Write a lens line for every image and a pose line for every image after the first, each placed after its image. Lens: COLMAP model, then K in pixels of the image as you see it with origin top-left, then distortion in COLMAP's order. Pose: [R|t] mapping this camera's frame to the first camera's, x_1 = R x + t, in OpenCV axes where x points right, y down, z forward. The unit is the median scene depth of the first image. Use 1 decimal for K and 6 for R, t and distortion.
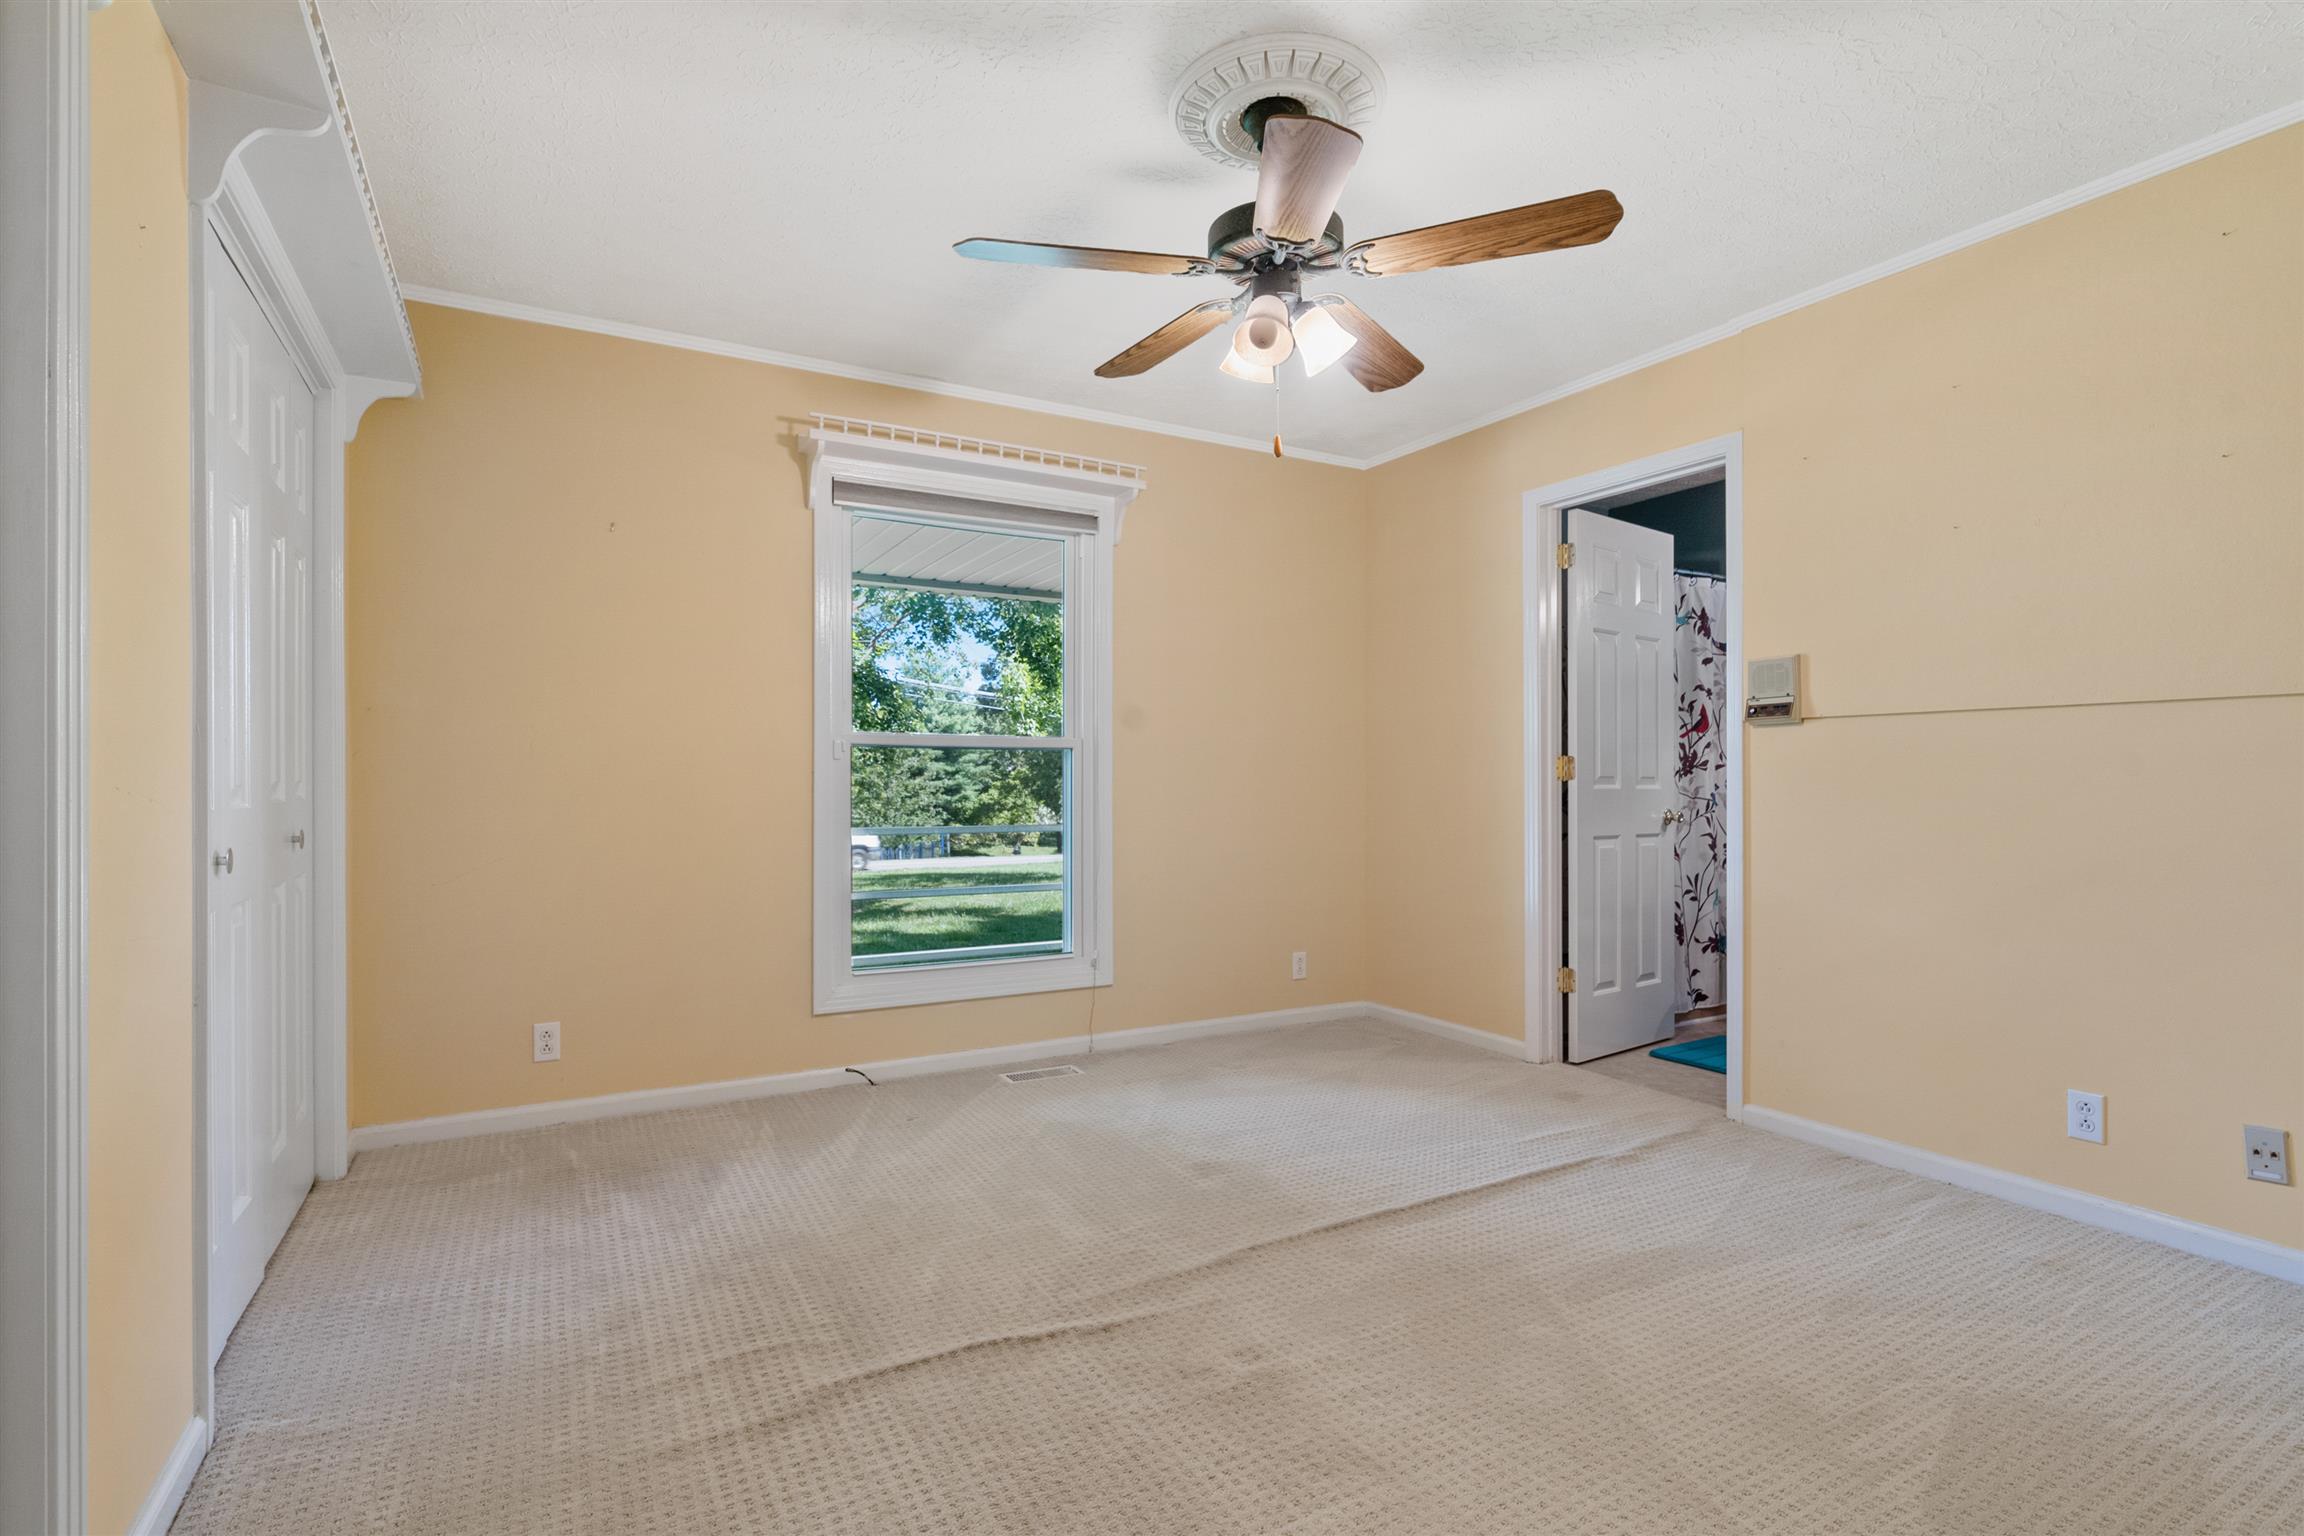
lens RADIAL K [[1051.3, 0, 1152.0], [0, 1051.3, 768.0], [0, 0, 1]] dist [-0.001258, -0.000250]
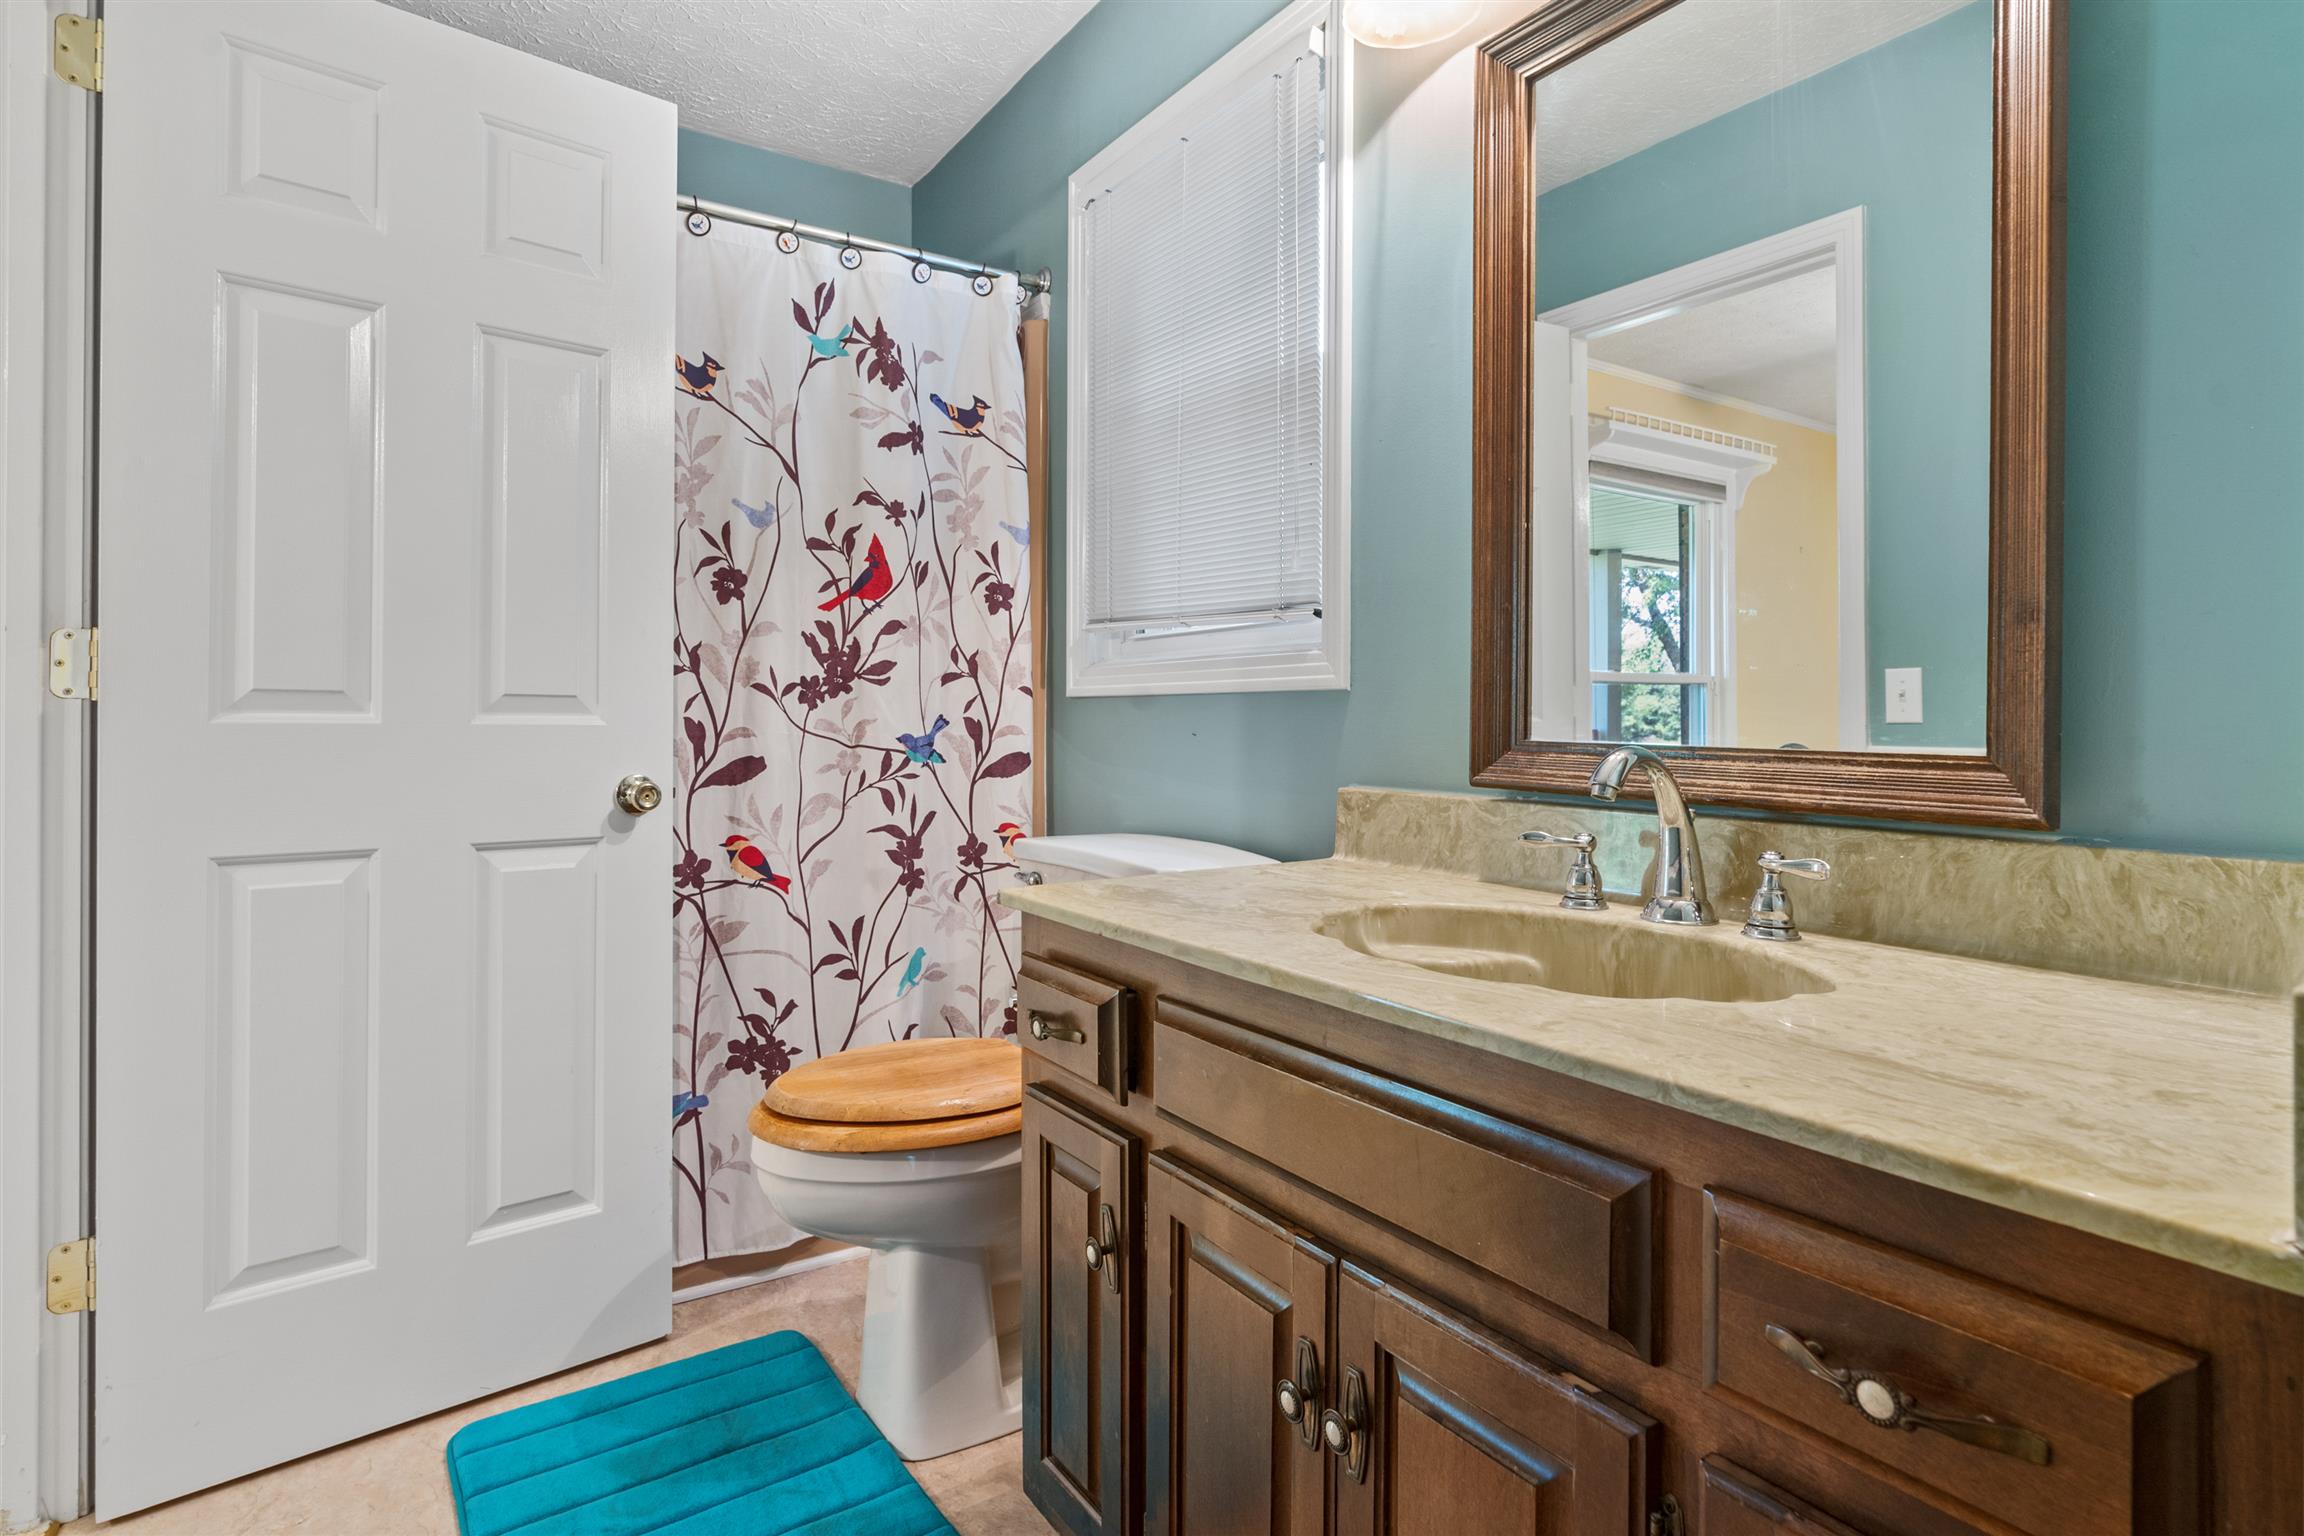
lens RADIAL K [[1149.0, 0, 1153.8], [0, 1149.0, 700.1], [0, 0, 1]] dist [-0.001717, -0.000190]
pose [[0.997271, -0.000402, 0.073827, 0.606158], [0.000865, 0.999980, -0.006245, 0.012229], [-0.073823, 0.006292, 0.997252, 0.506865]]
